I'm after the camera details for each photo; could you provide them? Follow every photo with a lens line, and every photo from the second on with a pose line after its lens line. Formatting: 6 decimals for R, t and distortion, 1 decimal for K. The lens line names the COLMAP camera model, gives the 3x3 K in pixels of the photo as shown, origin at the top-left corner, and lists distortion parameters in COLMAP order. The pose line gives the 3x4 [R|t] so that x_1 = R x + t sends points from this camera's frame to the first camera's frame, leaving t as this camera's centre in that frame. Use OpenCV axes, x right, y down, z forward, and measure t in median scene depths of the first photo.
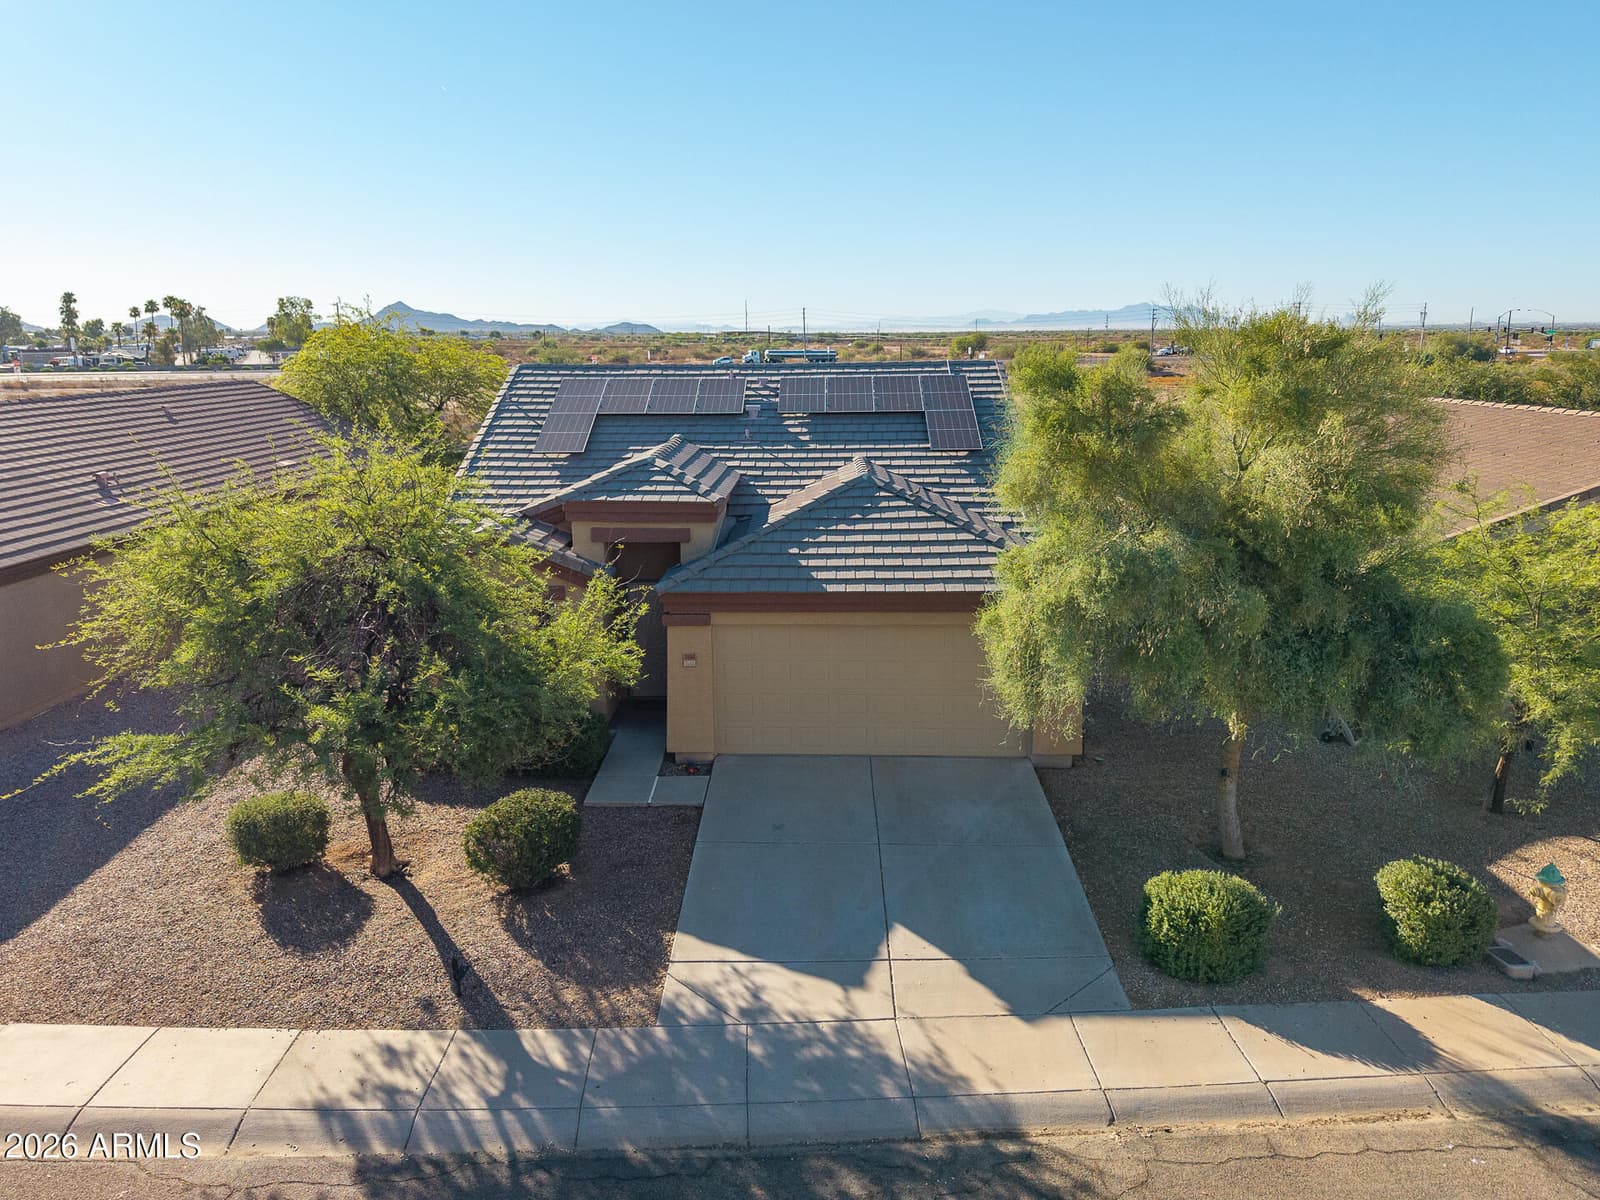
lens RADIAL K [[1219.3, 0, 800.0], [0, 1219.3, 600.0], [0, 0, 1]] dist [0.010845, -0.004353]
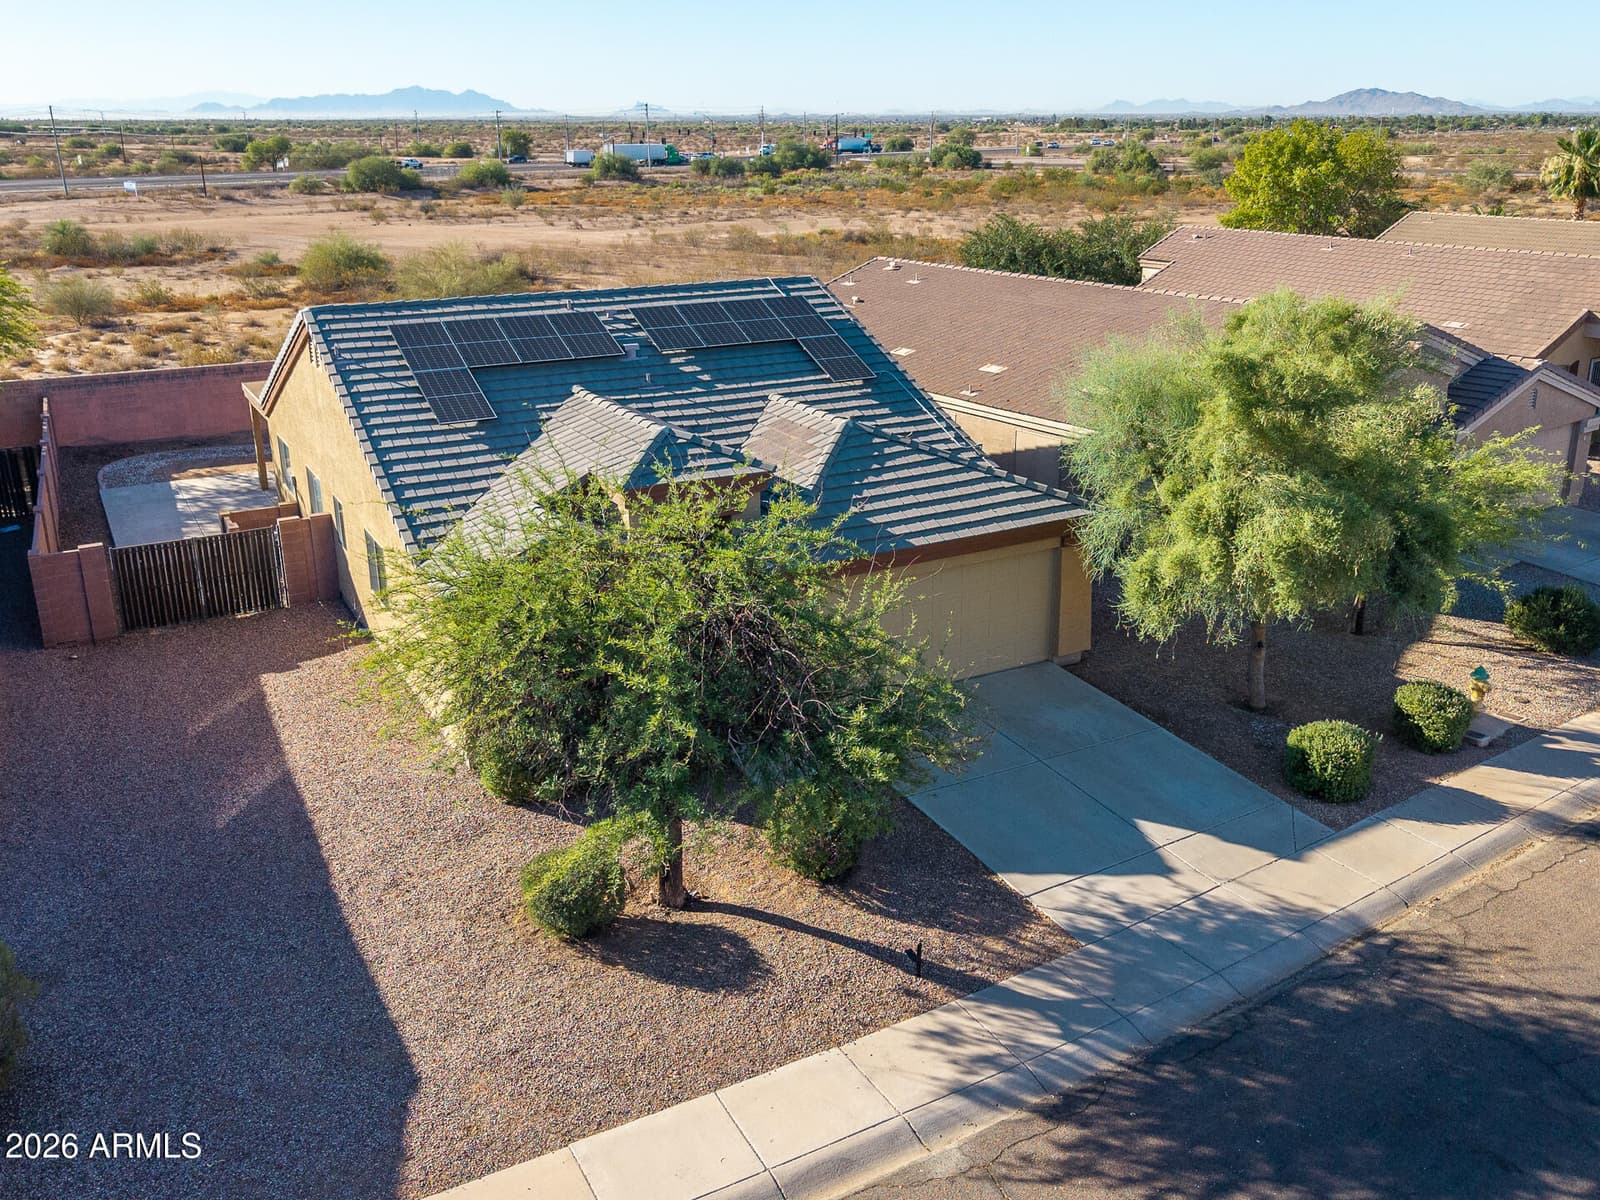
lens RADIAL K [[1391.6, 0, 870.1], [0, 1391.6, 580.2], [0, 0, 1]] dist [0.012108, -0.001764]
pose [[0.840441, -0.163345, 0.516698, -0.881167], [0.109321, 0.984991, 0.133571, -0.197092], [-0.530761, -0.055772, 0.845684, -0.024365]]
